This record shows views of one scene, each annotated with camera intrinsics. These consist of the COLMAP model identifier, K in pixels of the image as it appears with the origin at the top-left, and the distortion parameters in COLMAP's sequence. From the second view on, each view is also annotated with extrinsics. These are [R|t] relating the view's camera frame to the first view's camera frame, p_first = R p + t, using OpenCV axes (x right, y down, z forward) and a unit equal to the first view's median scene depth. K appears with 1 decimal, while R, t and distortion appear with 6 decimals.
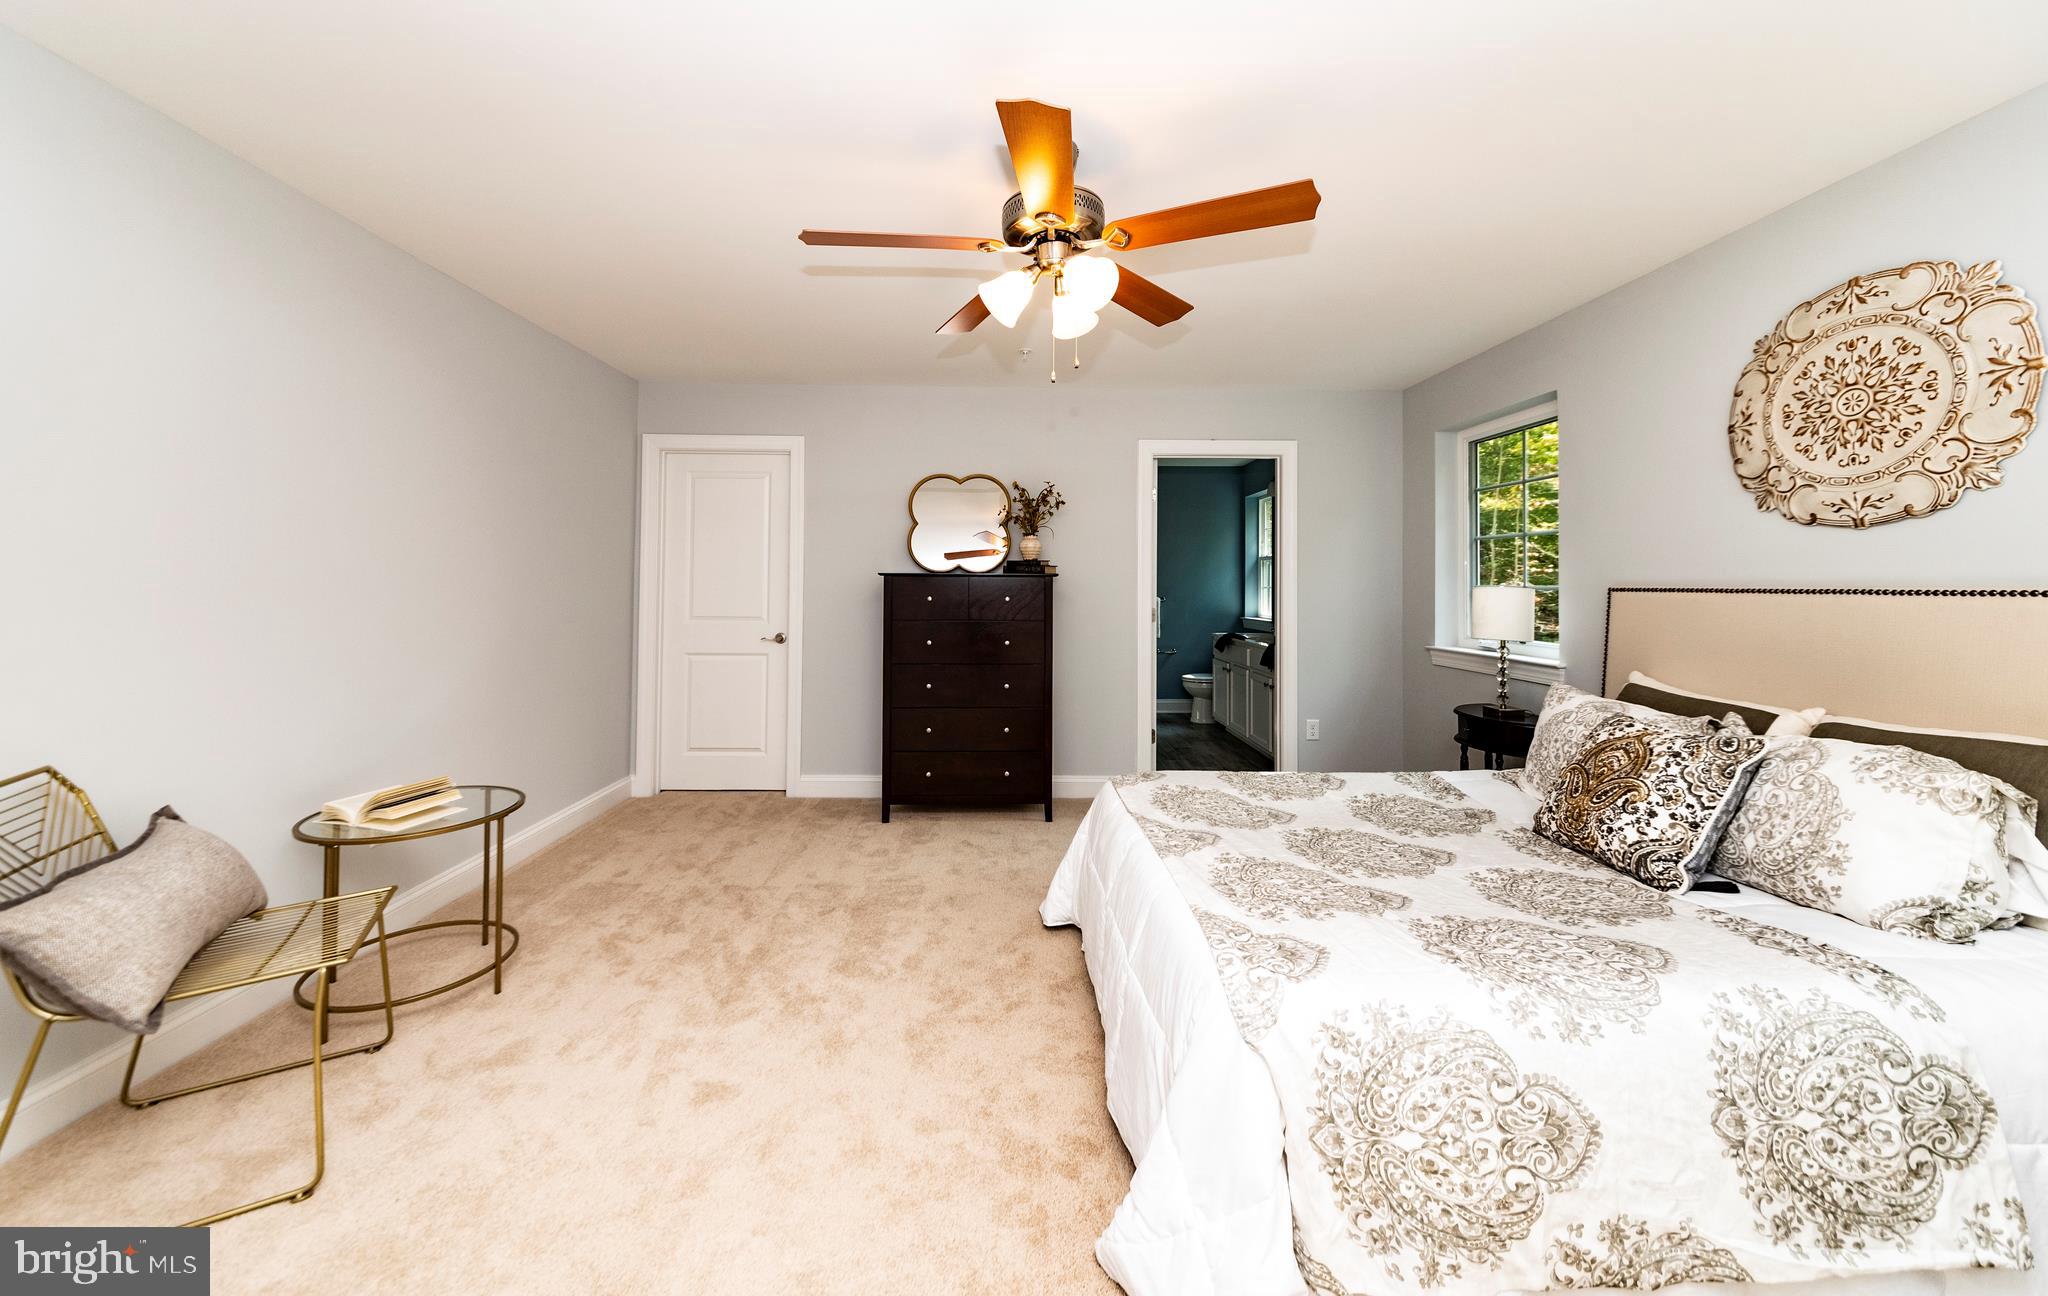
lens RADIAL K [[721.8, 0, 1026.4], [0, 721.8, 565.6], [0, 0, 1]] dist [0.000321, 0.000051]
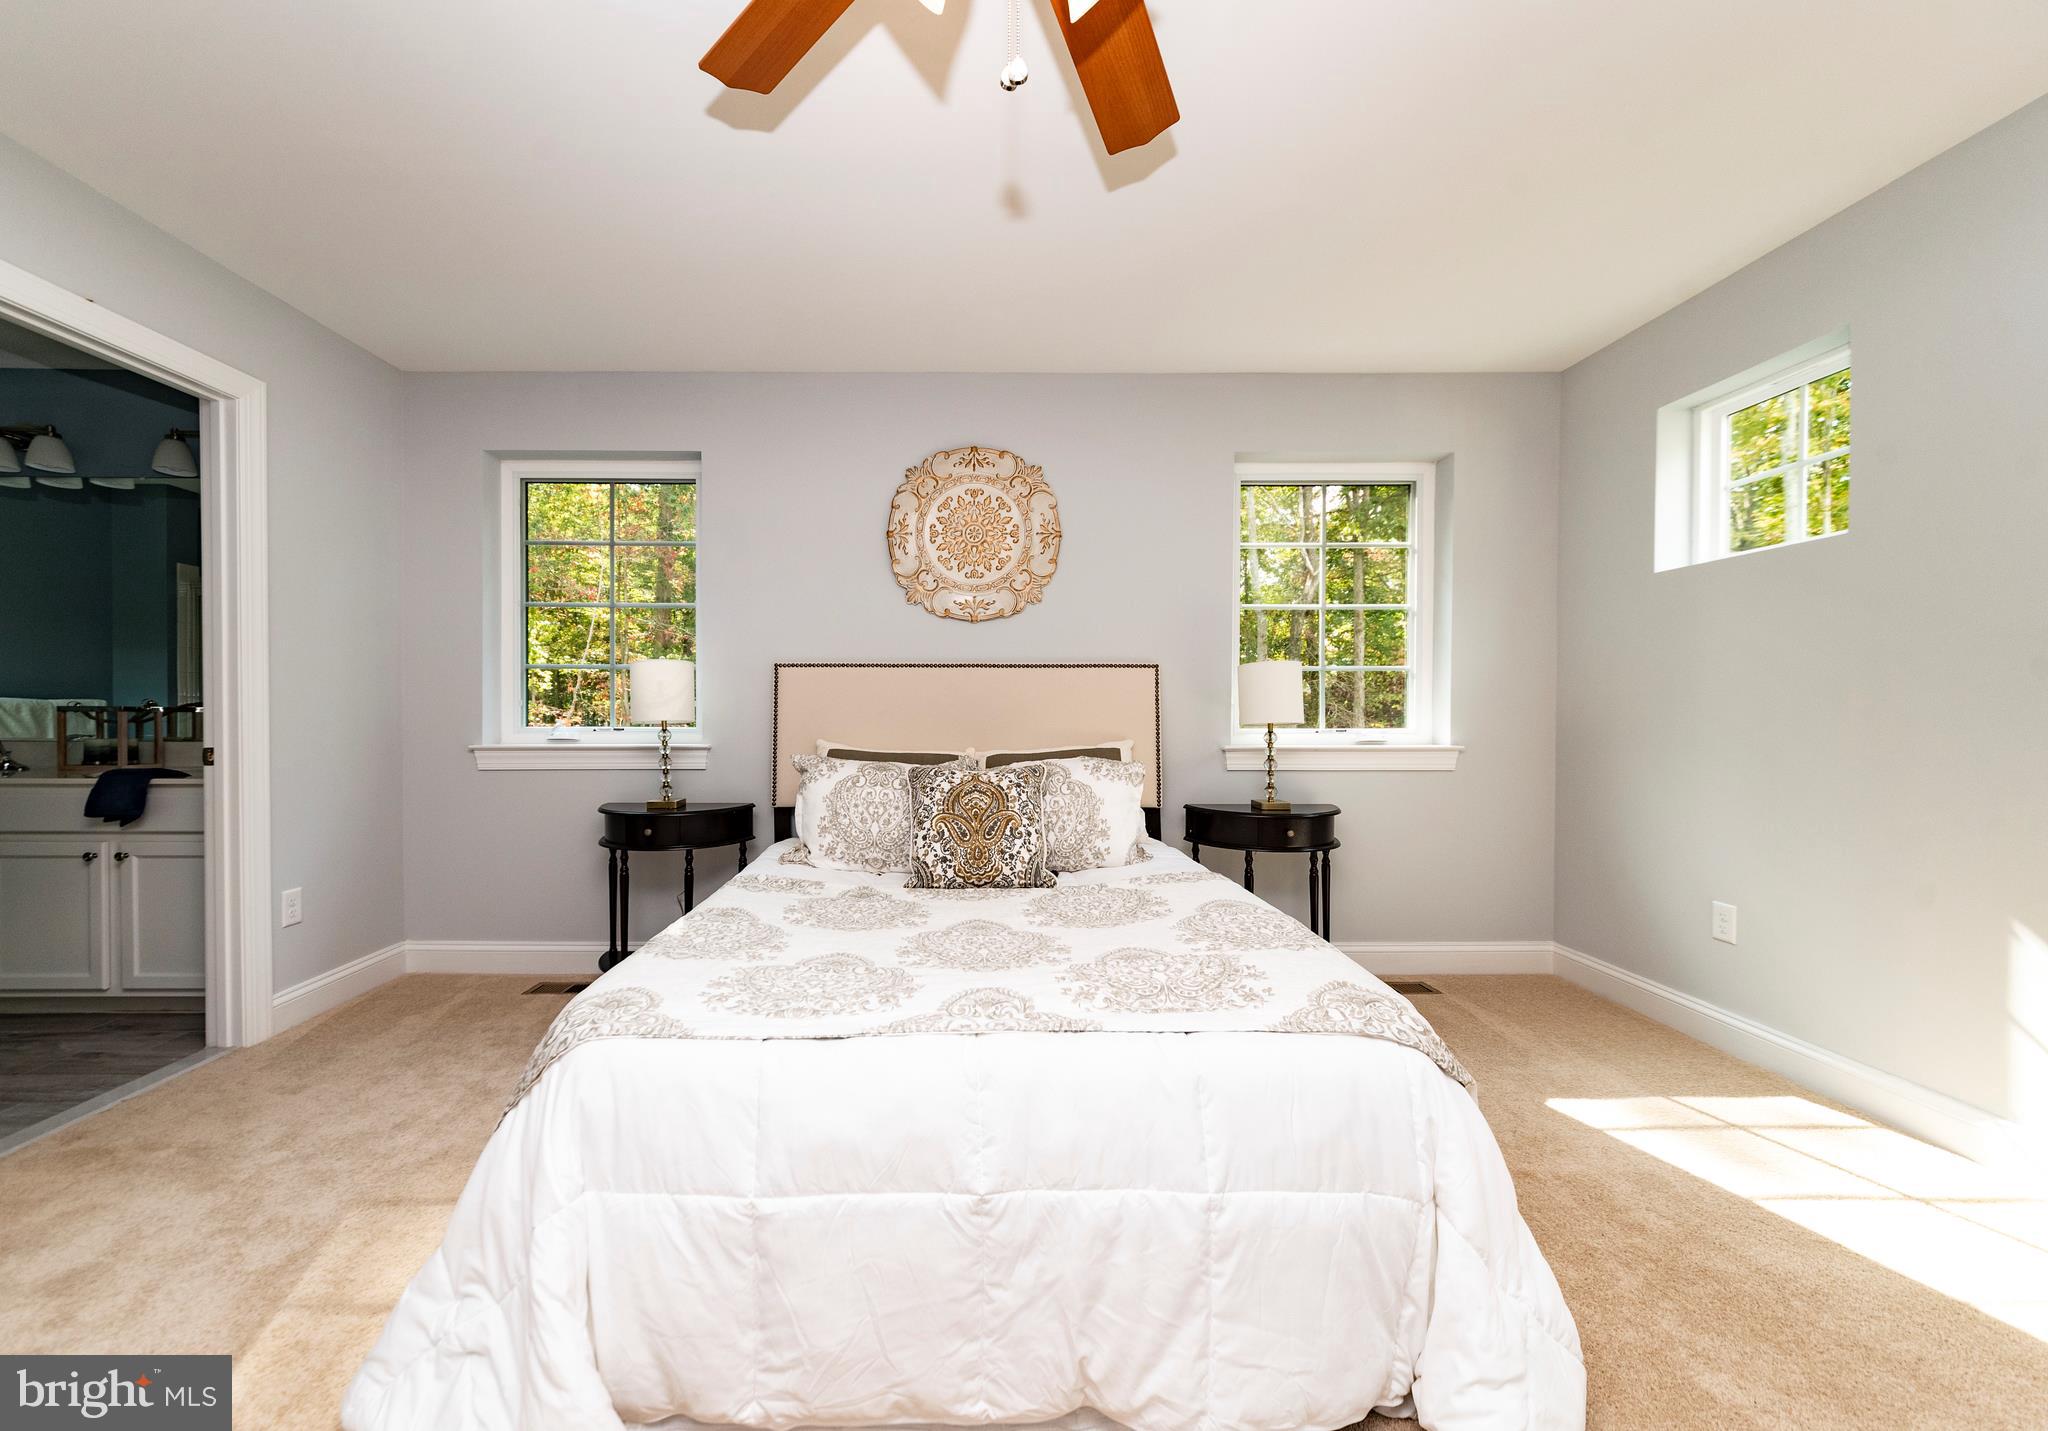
lens RADIAL K [[773.5, 0, 997.5], [0, 773.5, 722.7], [0, 0, 1]] dist [-0.002563, -0.000269]
pose [[0.033410, -0.026876, 0.999080, -0.388450], [-0.028160, 0.999216, 0.027821, 0.102419], [-0.999045, -0.029064, 0.032627, 0.875461]]
